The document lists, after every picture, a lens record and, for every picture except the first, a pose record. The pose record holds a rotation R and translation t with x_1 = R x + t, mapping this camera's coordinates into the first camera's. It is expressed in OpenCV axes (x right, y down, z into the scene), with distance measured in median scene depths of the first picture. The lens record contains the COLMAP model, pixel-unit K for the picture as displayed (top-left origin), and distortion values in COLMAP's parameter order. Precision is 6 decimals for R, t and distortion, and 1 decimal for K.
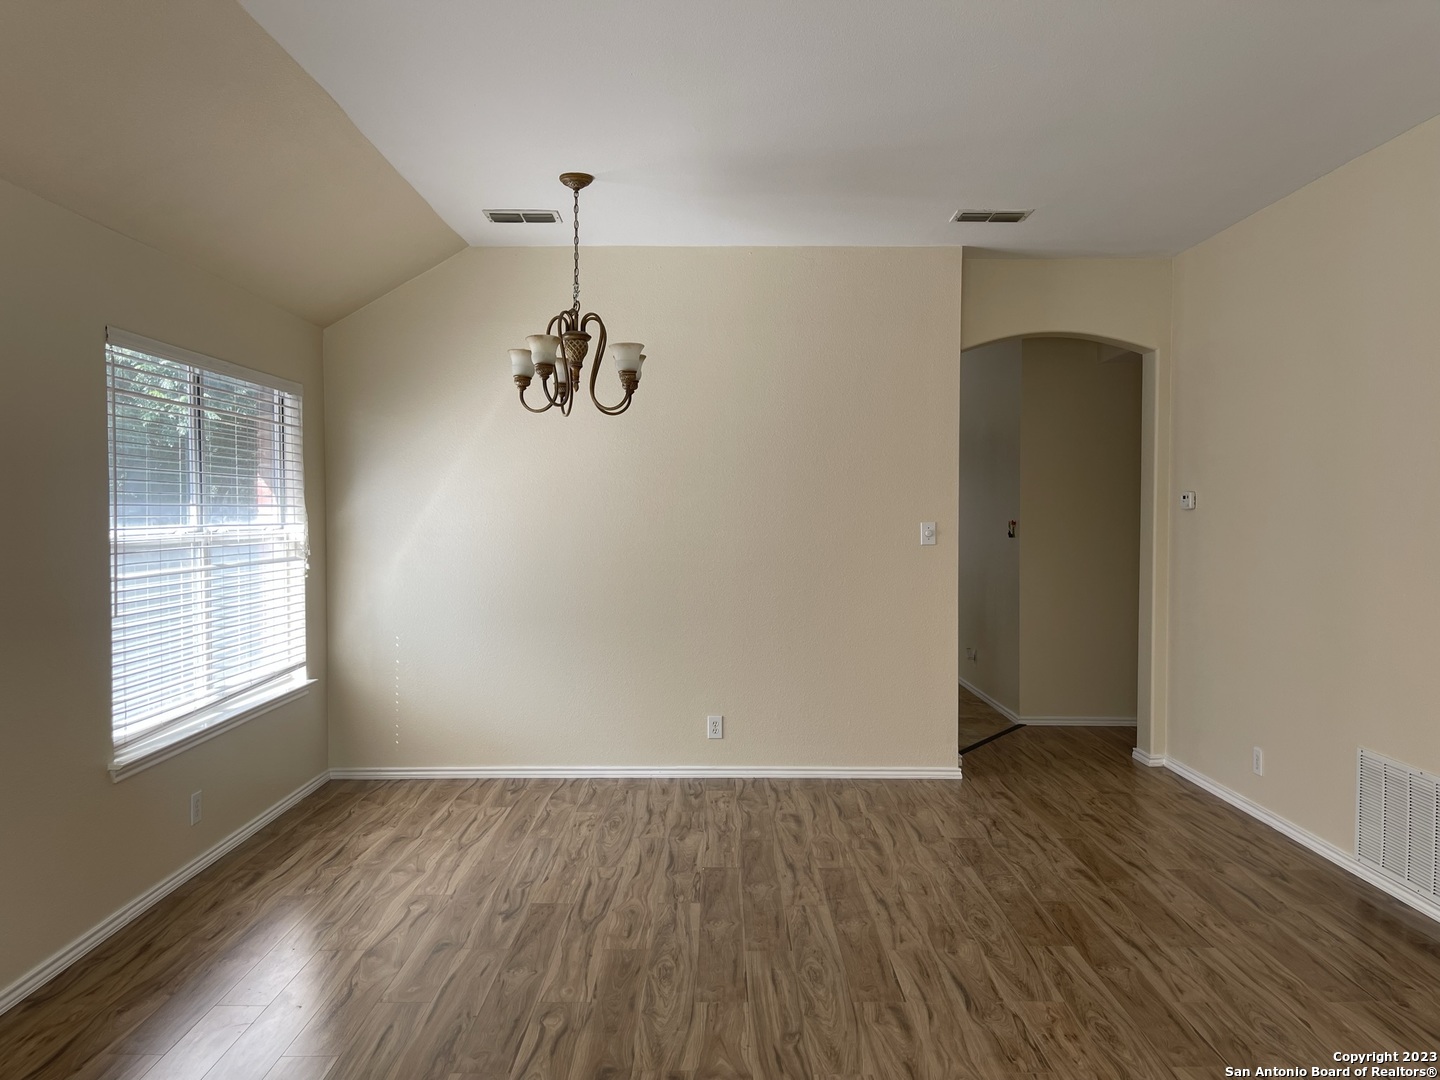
lens RADIAL K [[1094.7, 0, 717.0], [0, 1094.7, 541.8], [0, 0, 1]] dist [0.037401, -0.024367]
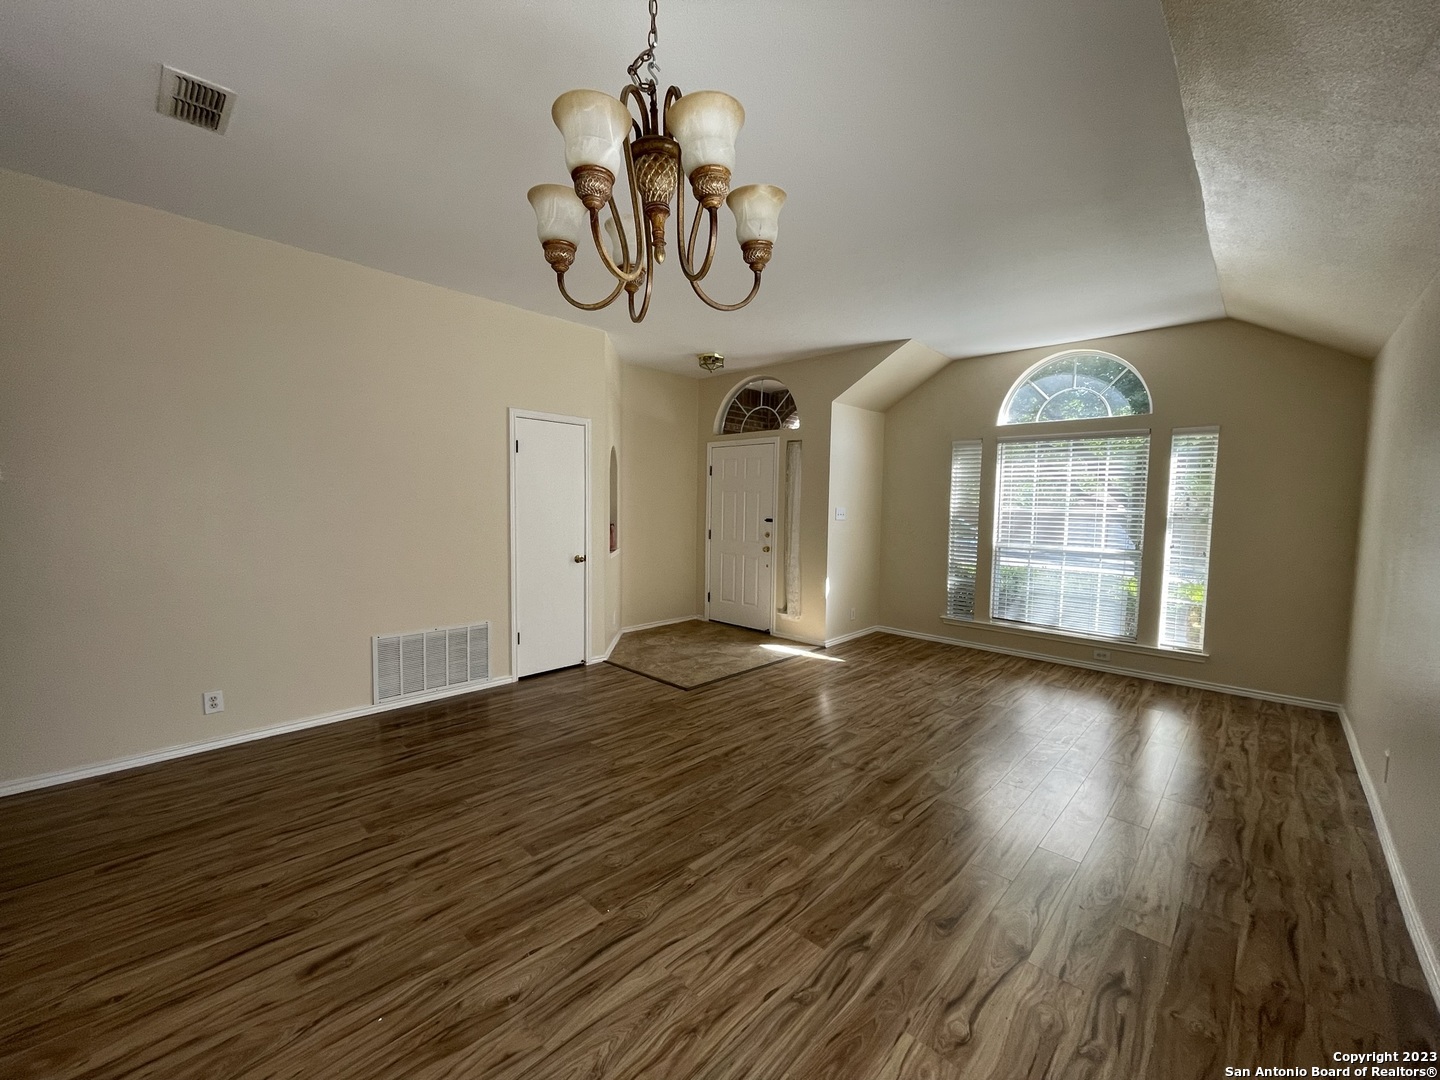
lens RADIAL K [[580.7, 0, 724.0], [0, 580.7, 536.0], [0, 0, 1]] dist [-0.002688, 0.001031]
pose [[-0.726563, -0.052224, 0.685112, -0.391257], [0.004636, 0.996712, 0.080893, -0.029384], [-0.687084, 0.061950, -0.723932, 1.314925]]
